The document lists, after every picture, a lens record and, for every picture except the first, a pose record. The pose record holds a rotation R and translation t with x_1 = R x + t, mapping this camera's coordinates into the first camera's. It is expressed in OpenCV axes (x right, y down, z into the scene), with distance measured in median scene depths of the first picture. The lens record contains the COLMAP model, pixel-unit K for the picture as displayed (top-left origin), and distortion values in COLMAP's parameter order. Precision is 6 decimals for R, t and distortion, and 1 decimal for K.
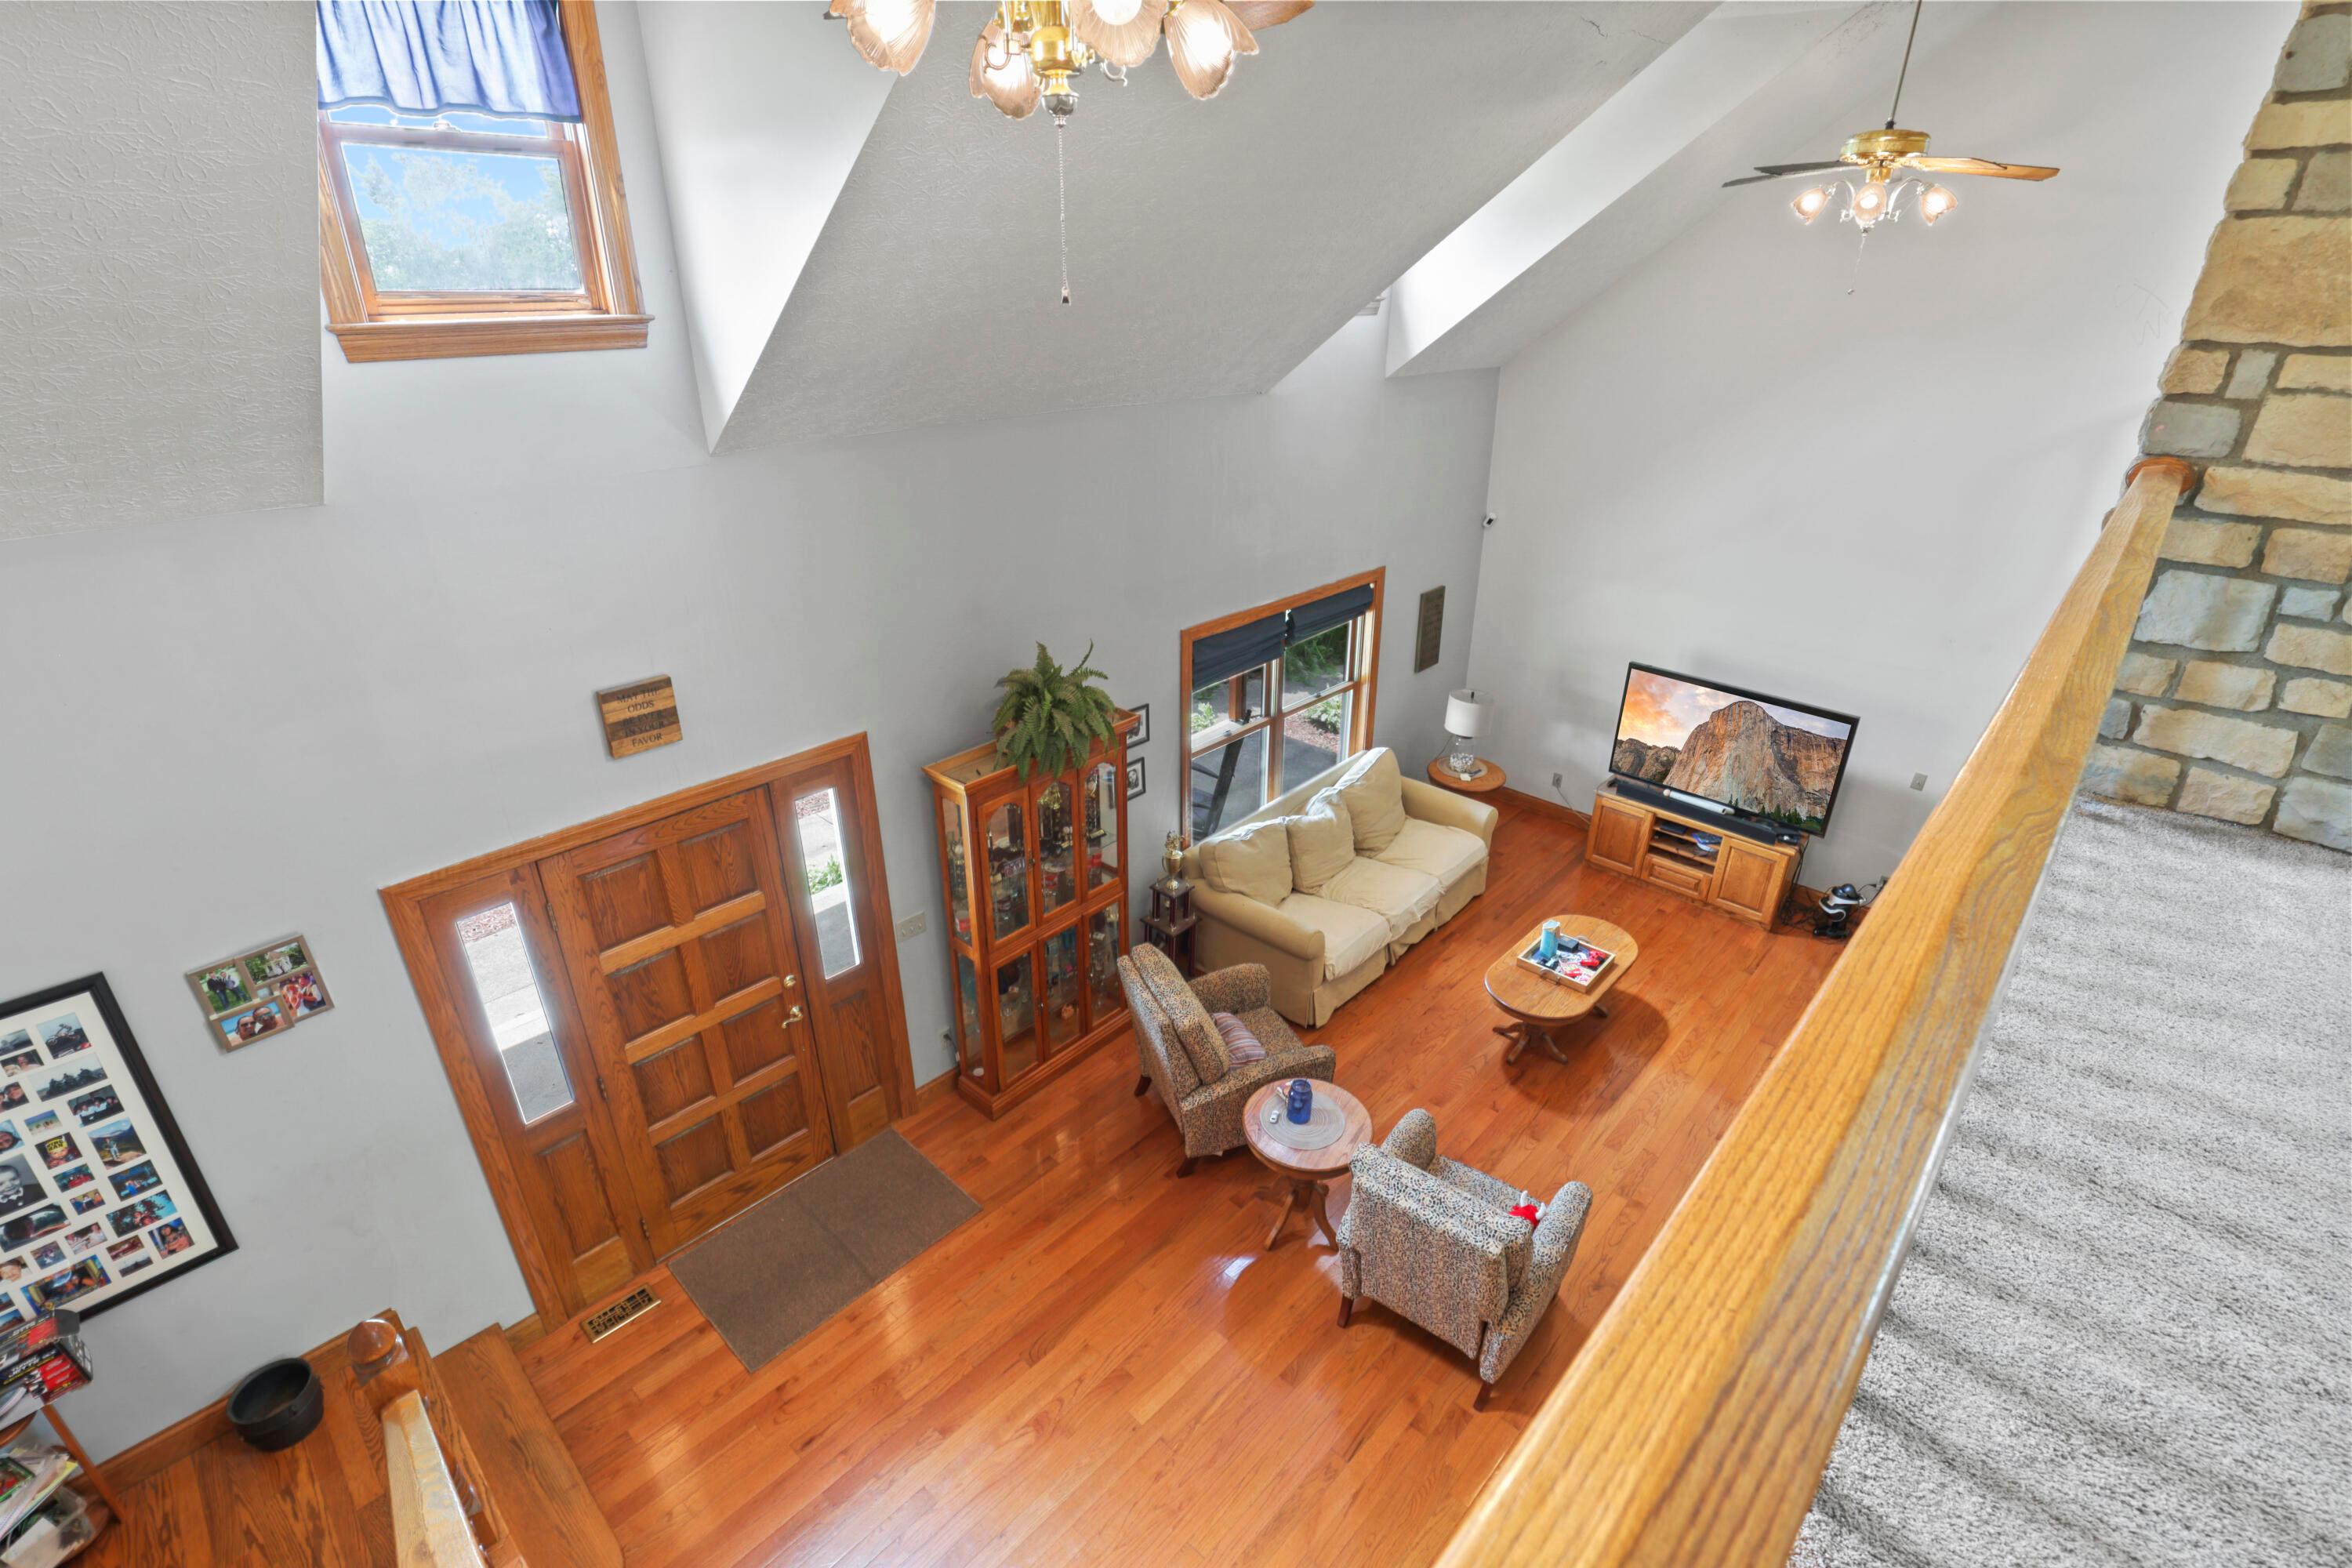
lens RADIAL K [[1069.8, 0, 1176.0], [0, 1069.8, 784.0], [0, 0, 1]] dist [-0.038636, 0.008059]
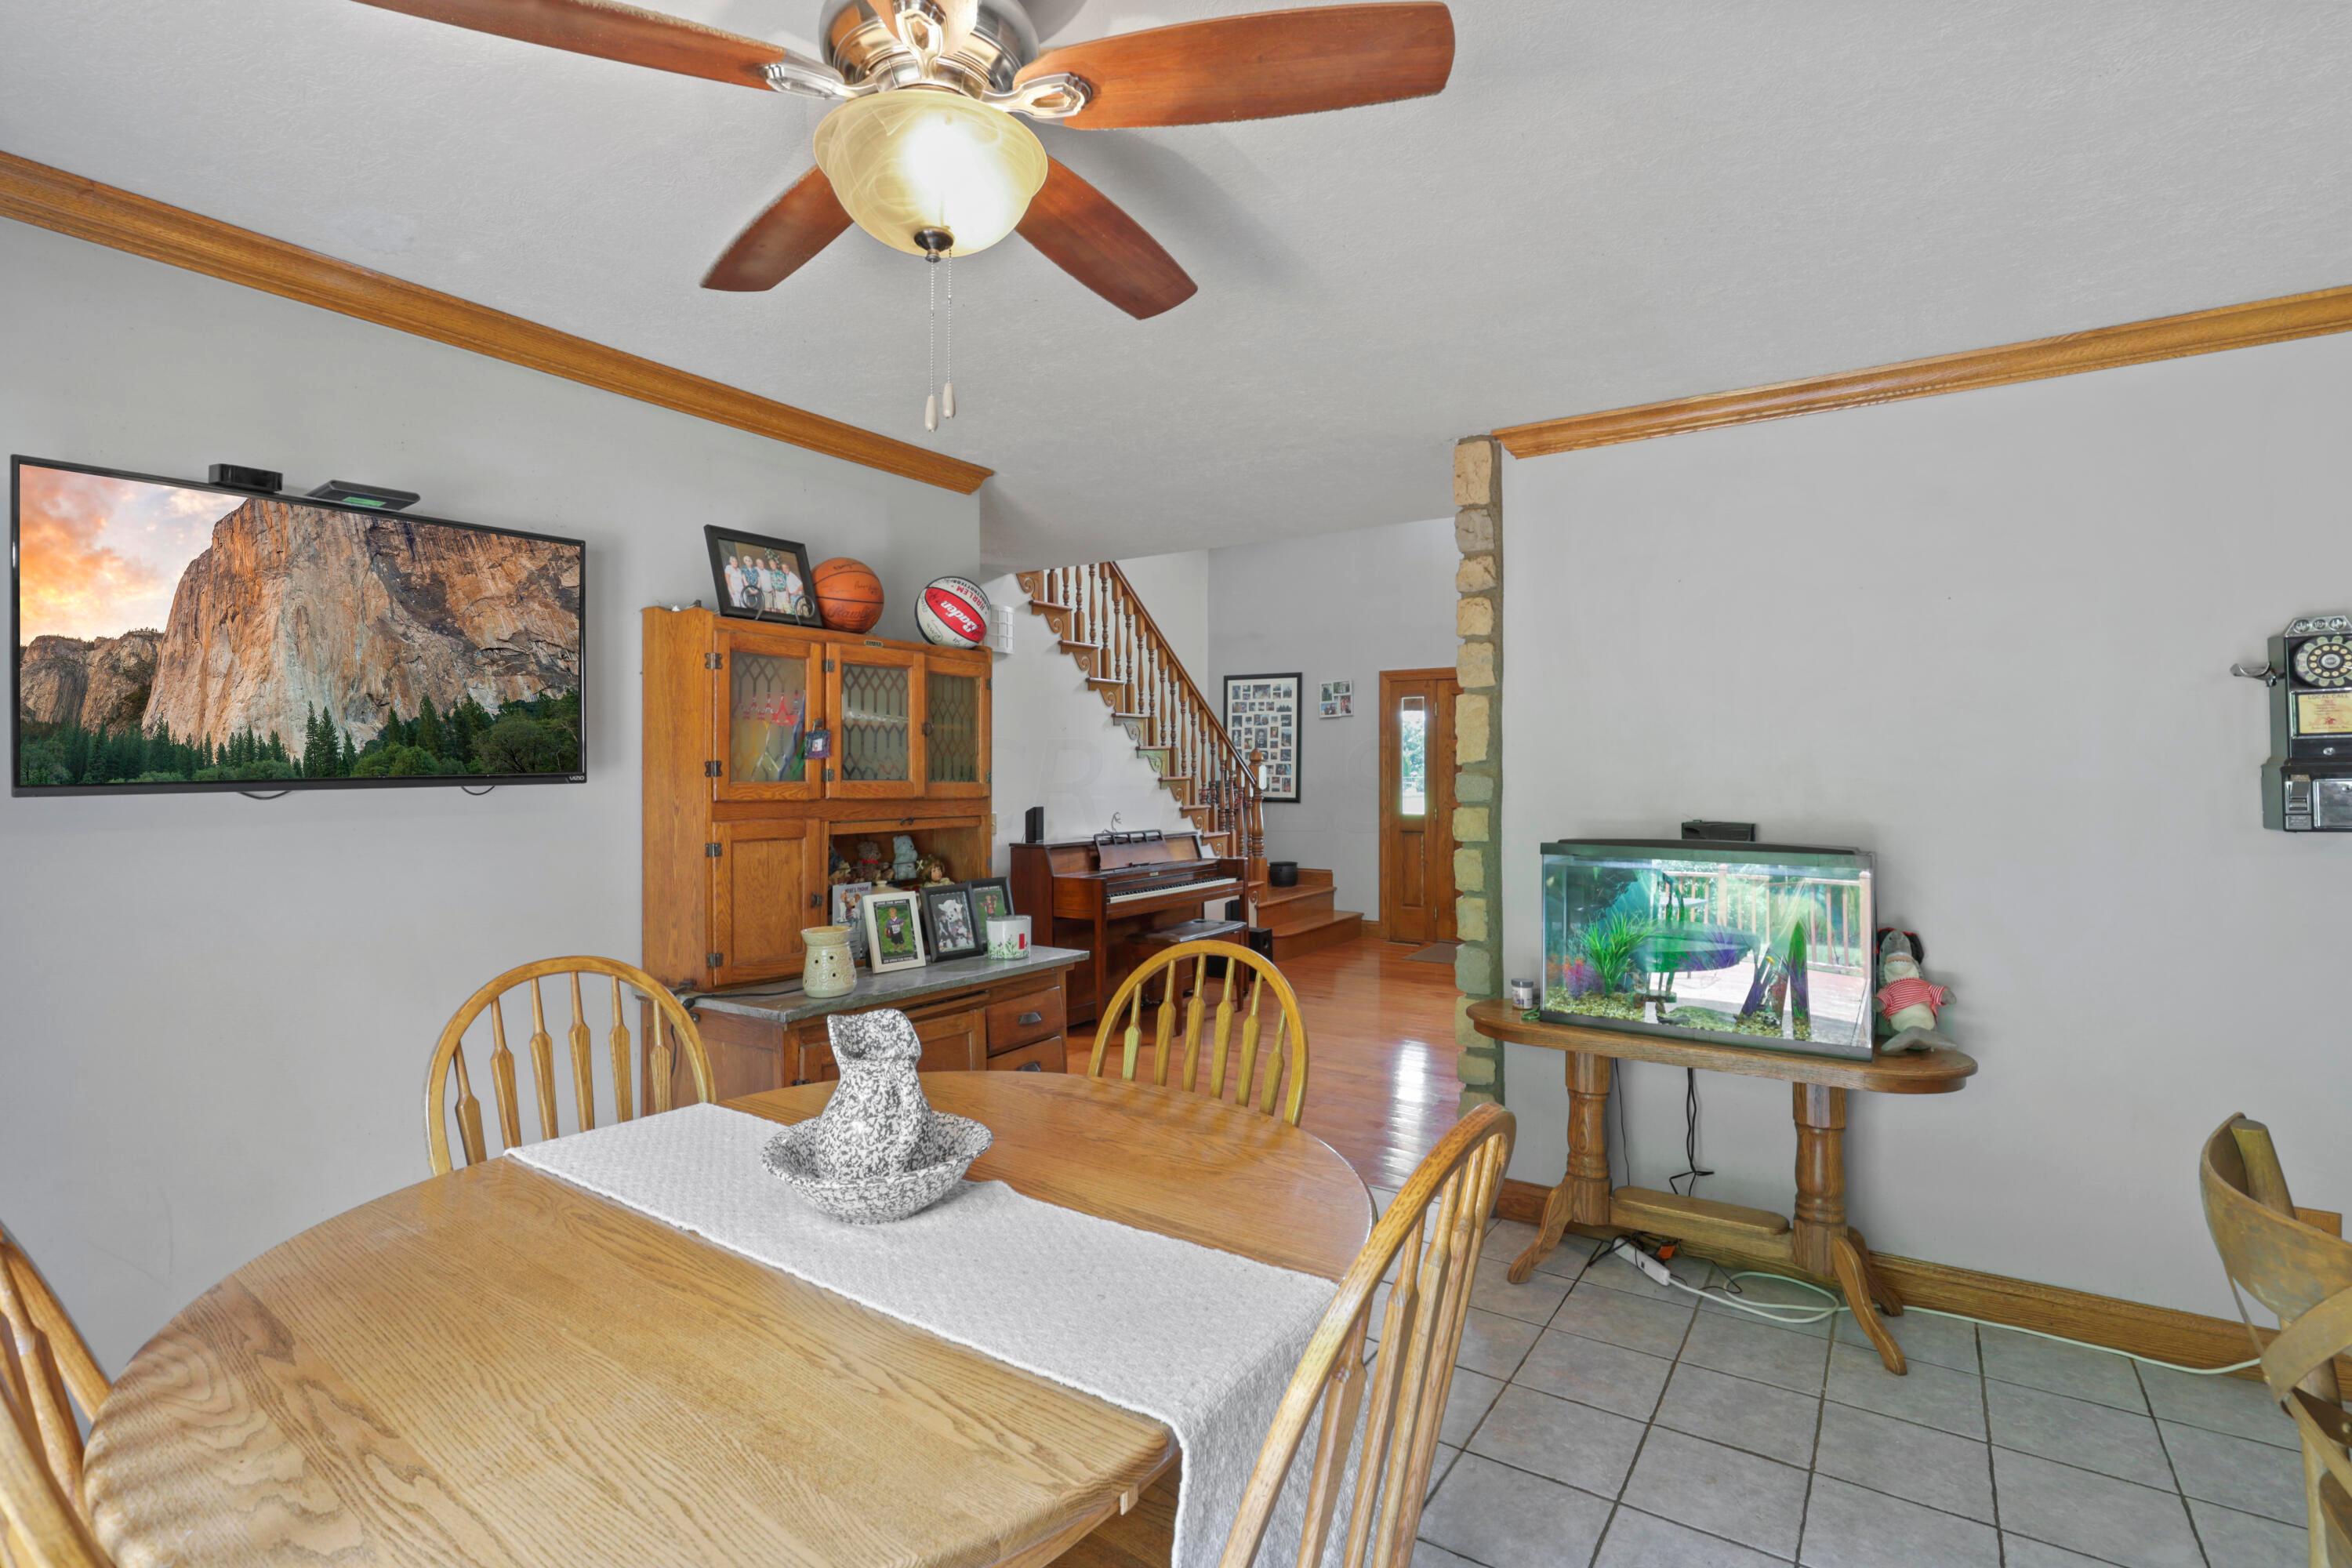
lens RADIAL K [[1101.8, 0, 1164.6], [0, 1101.8, 768.5], [0, 0, 1]] dist [-0.031653, 0.000252]
pose [[0.147764, 0.002435, -0.989020, 1.384664], [-0.416757, 0.907033, -0.060032, 0.547312], [0.896928, 0.421052, 0.135042, 0.251559]]
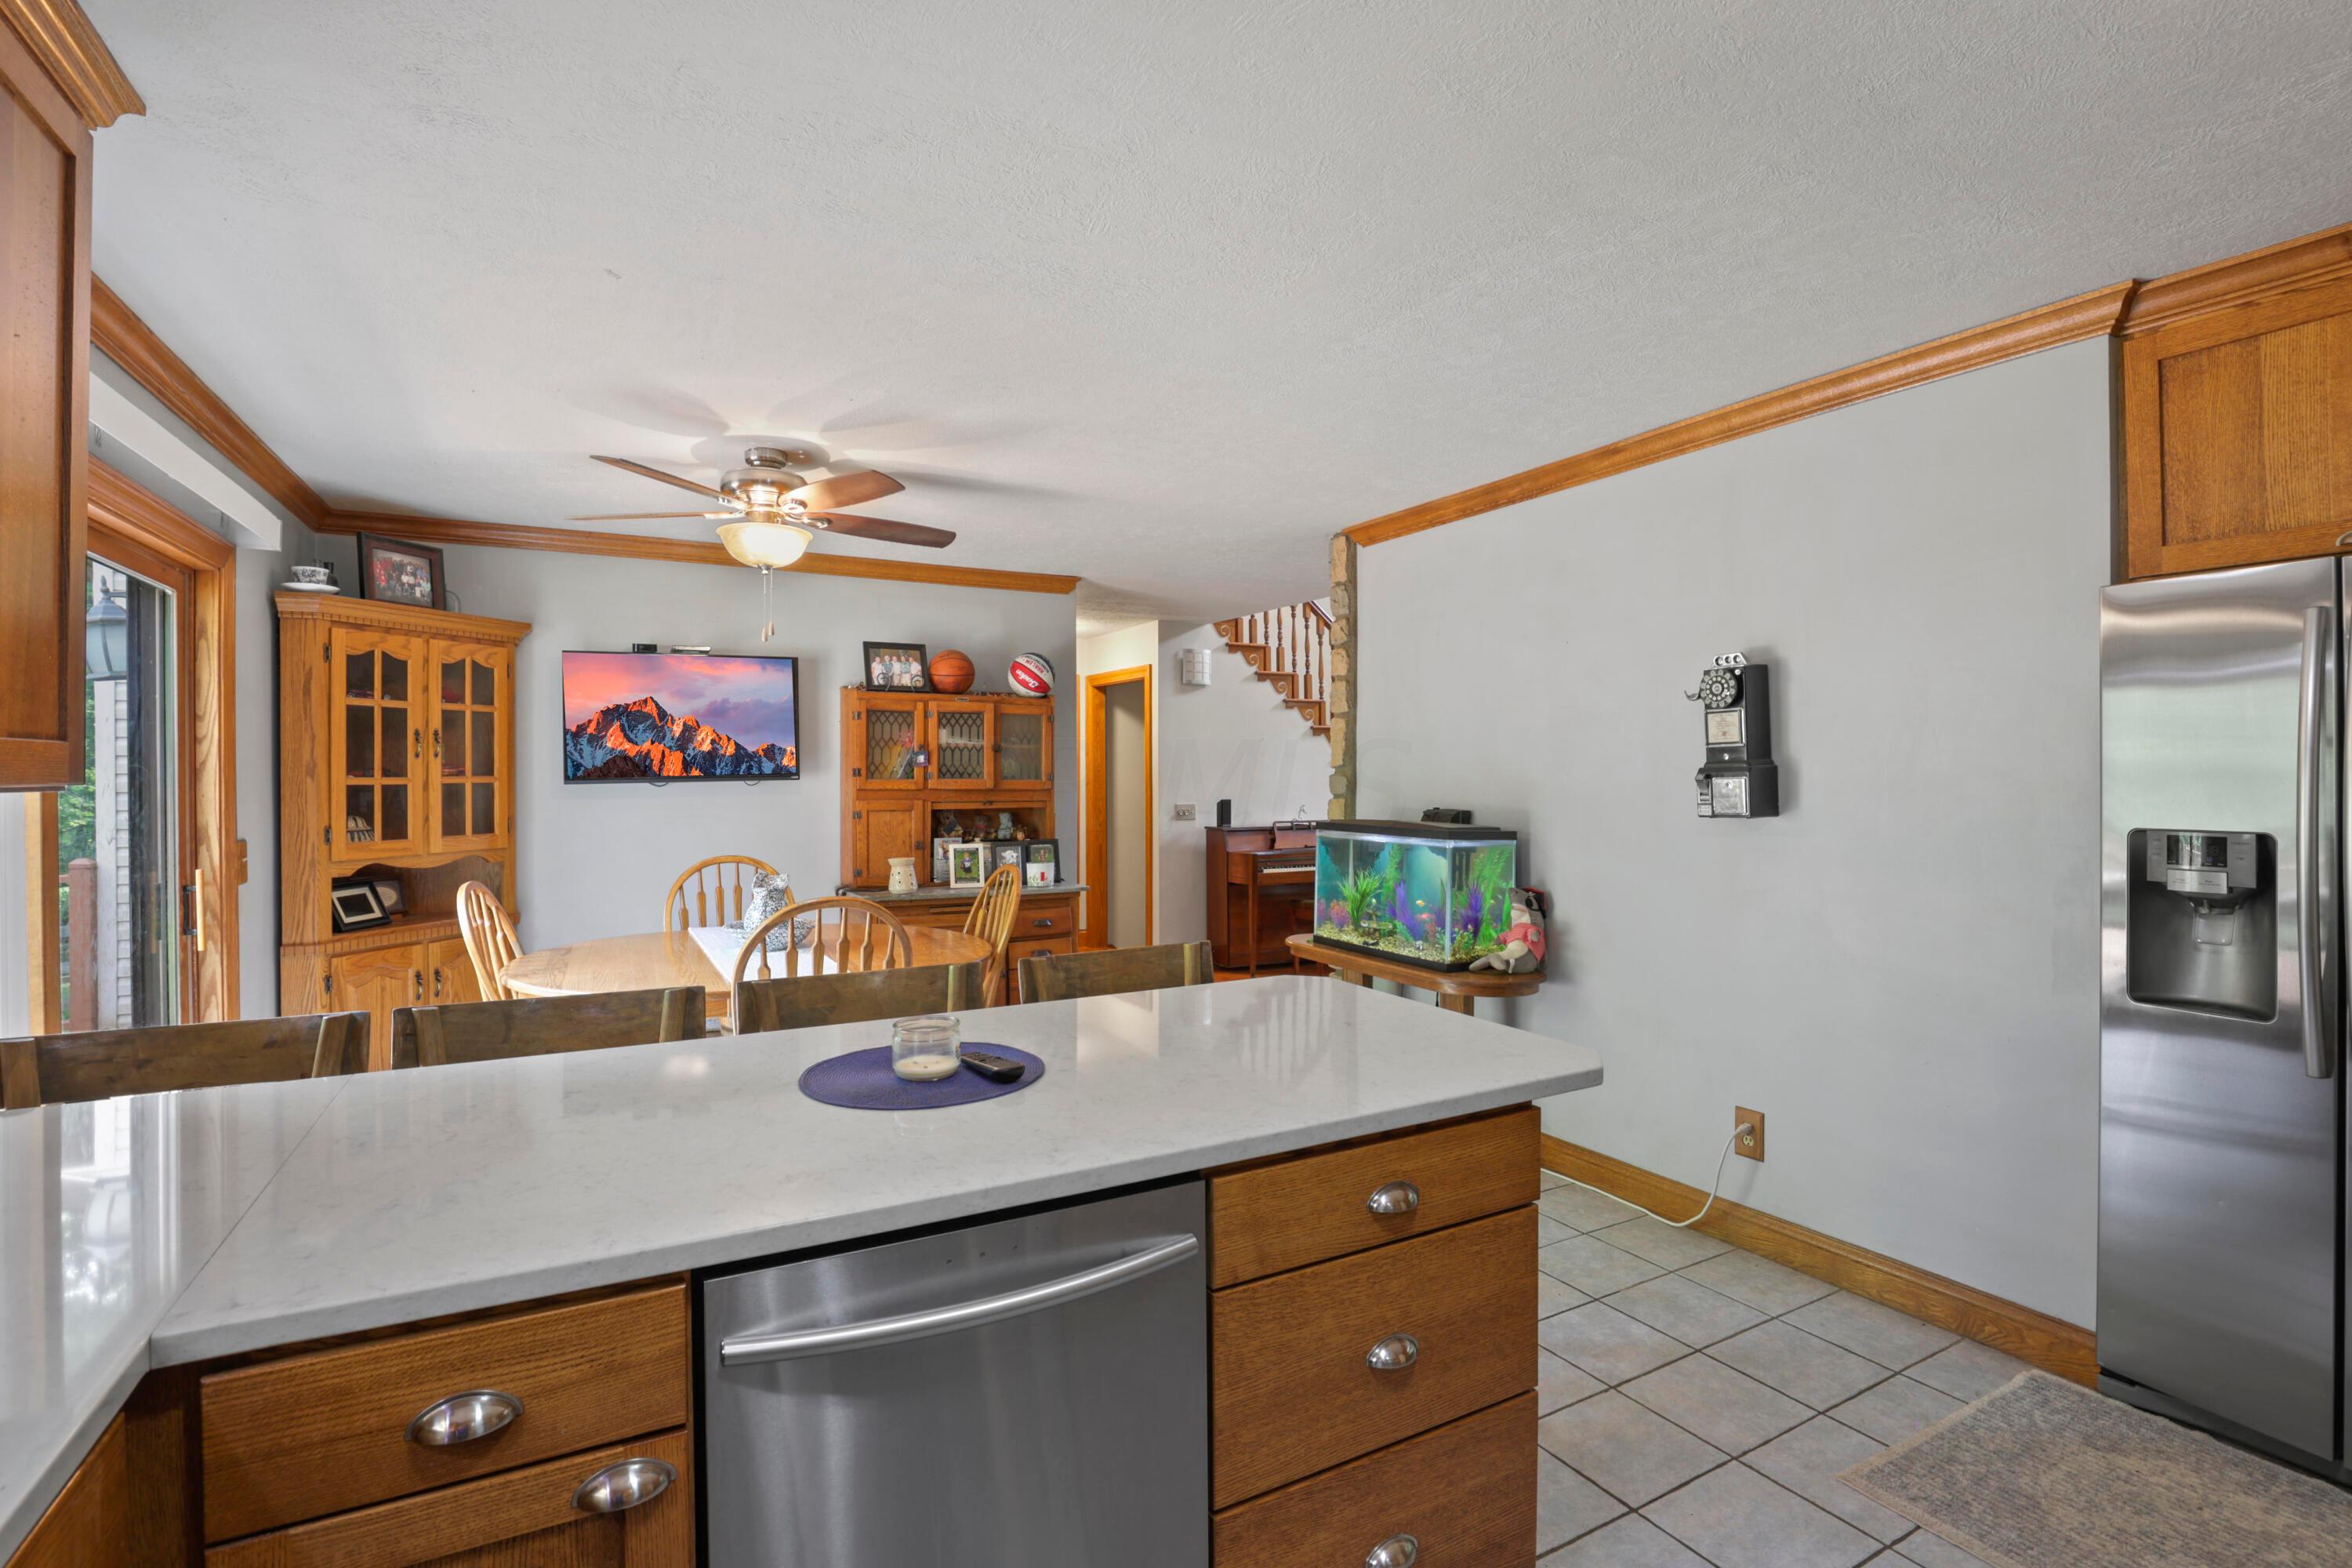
lens RADIAL K [[1091.5, 0, 1179.1], [0, 1091.5, 768.1], [0, 0, 1]] dist [-0.039959, 0.008140]
pose [[-0.310658, 0.002030, -0.950520, 1.739289], [-0.396013, 0.908799, 0.131369, 0.319912], [0.864098, 0.417229, -0.281522, 0.736572]]
